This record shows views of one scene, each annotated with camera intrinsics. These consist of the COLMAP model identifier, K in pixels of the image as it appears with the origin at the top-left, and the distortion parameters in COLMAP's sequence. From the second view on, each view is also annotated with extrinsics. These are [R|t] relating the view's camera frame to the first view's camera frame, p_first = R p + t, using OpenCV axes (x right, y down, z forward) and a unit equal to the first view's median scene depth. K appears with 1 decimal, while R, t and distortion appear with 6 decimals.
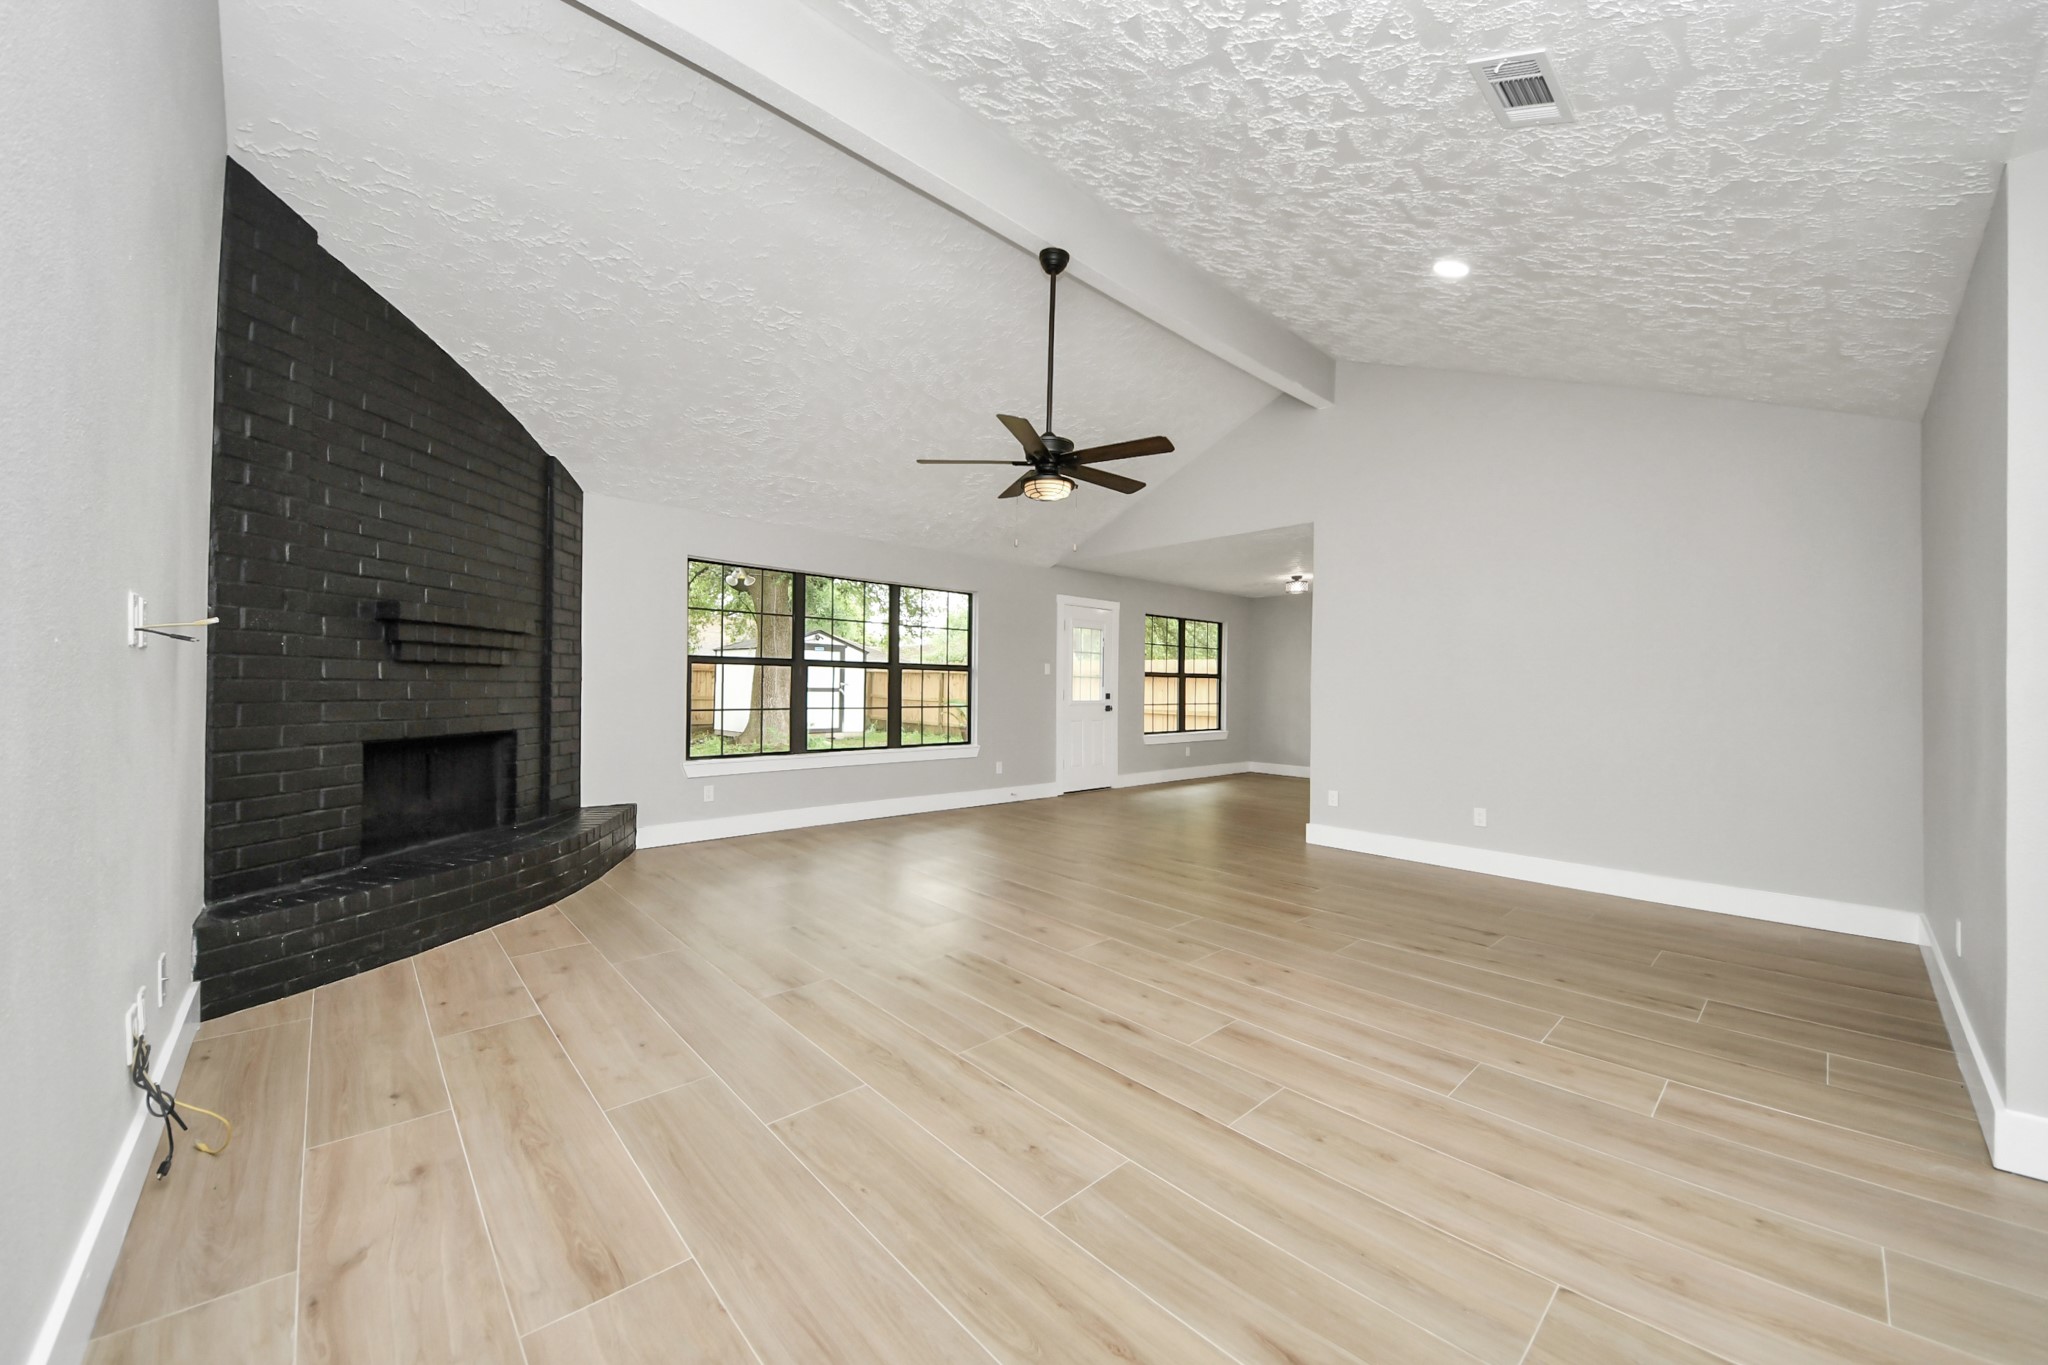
lens RADIAL K [[739.9, 0, 995.7], [0, 739.9, 689.3], [0, 0, 1]] dist [0.031668, 0.000075]
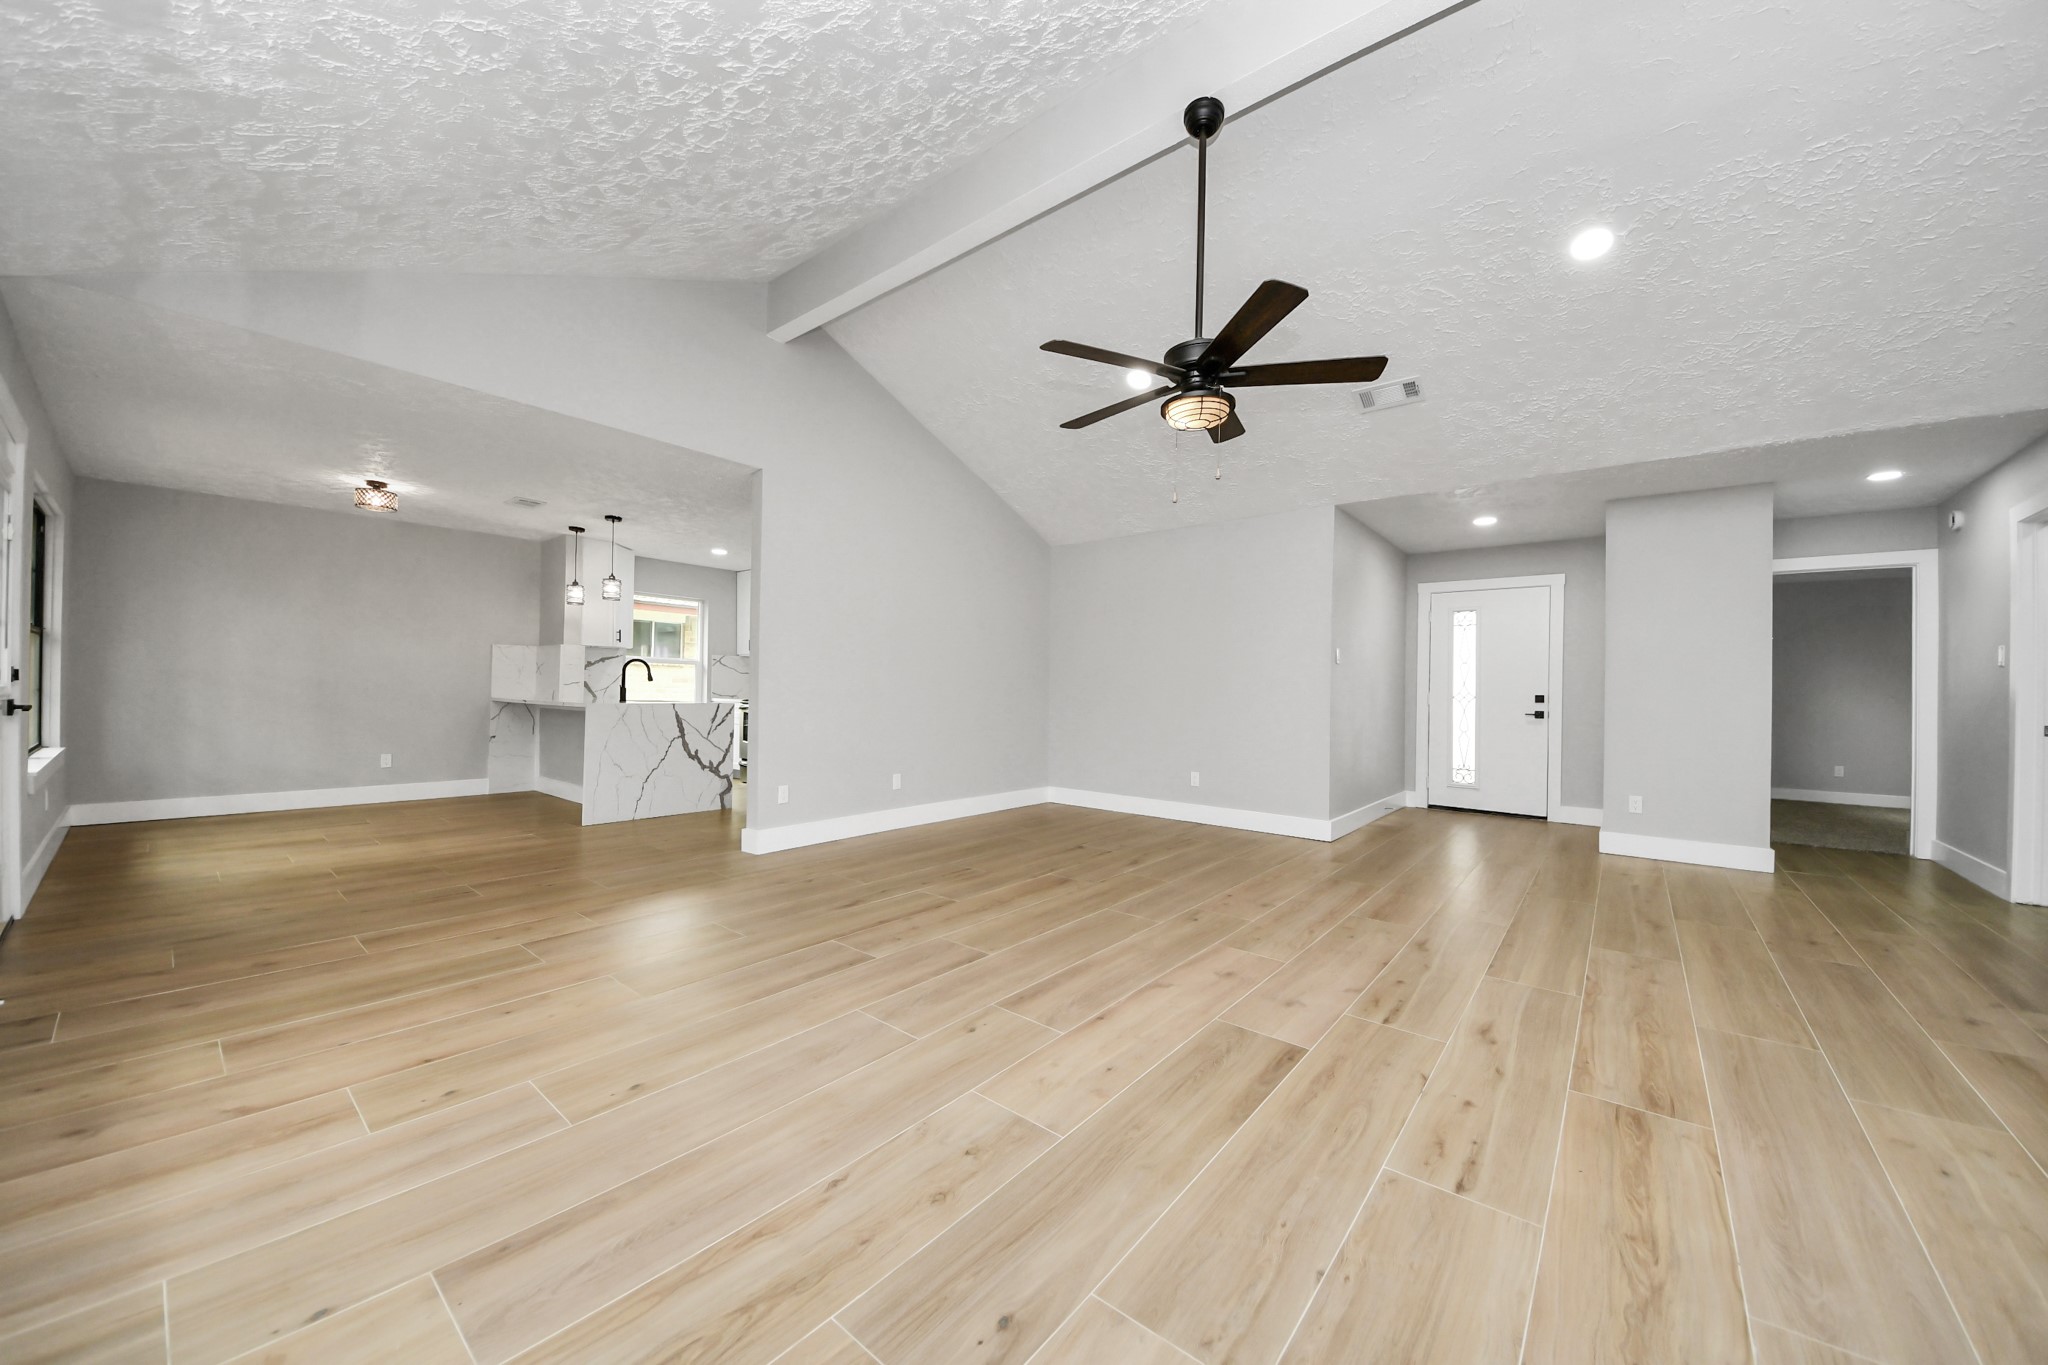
lens RADIAL K [[711.7, 0, 1024.0], [0, 711.7, 682.5], [0, 0, 1]] dist [0.014151, -0.019963]
pose [[-0.150753, -0.004752, 0.988560, -0.618576], [-0.017431, 0.999846, 0.002148, 0.013131], [-0.988418, -0.016908, -0.150813, 1.252895]]
